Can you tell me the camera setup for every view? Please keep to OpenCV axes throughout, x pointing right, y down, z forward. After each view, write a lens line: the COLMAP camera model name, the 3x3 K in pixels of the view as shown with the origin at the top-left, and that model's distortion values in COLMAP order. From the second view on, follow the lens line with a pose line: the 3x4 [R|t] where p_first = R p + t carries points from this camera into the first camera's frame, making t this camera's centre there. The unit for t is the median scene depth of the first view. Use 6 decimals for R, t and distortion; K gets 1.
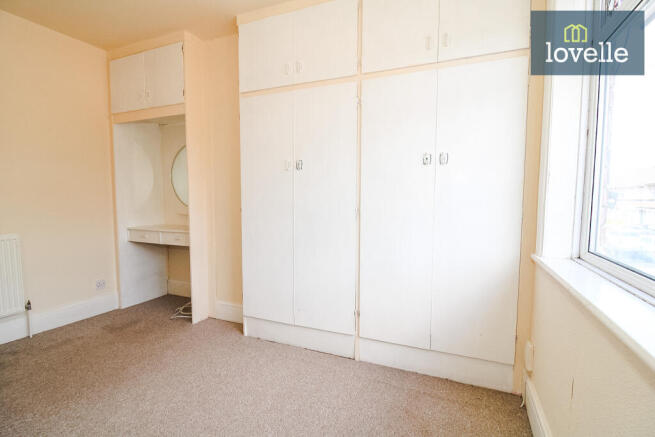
lens RADIAL K [[321.2, 0, 330.7], [0, 321.2, 221.3], [0, 0, 1]] dist [-0.001322, -0.000513]
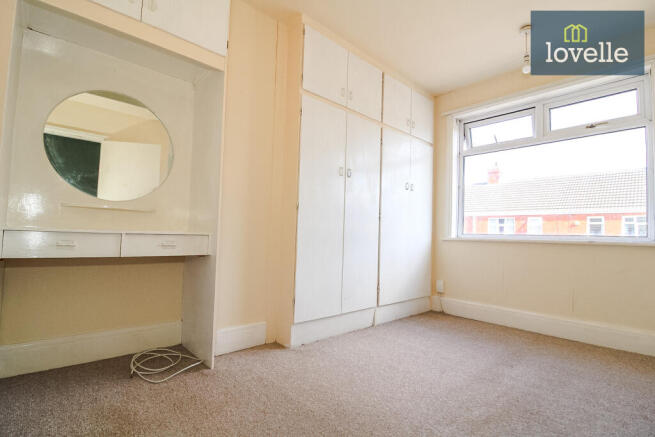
lens RADIAL K [[321.2, 0, 330.7], [0, 321.2, 221.3], [0, 0, 1]] dist [-0.001322, -0.000513]
pose [[0.395862, 0.040727, 0.917407, -1.227913], [0.033943, 0.997684, -0.058937, 0.068290], [-0.917683, 0.054471, 0.393563, 0.605799]]
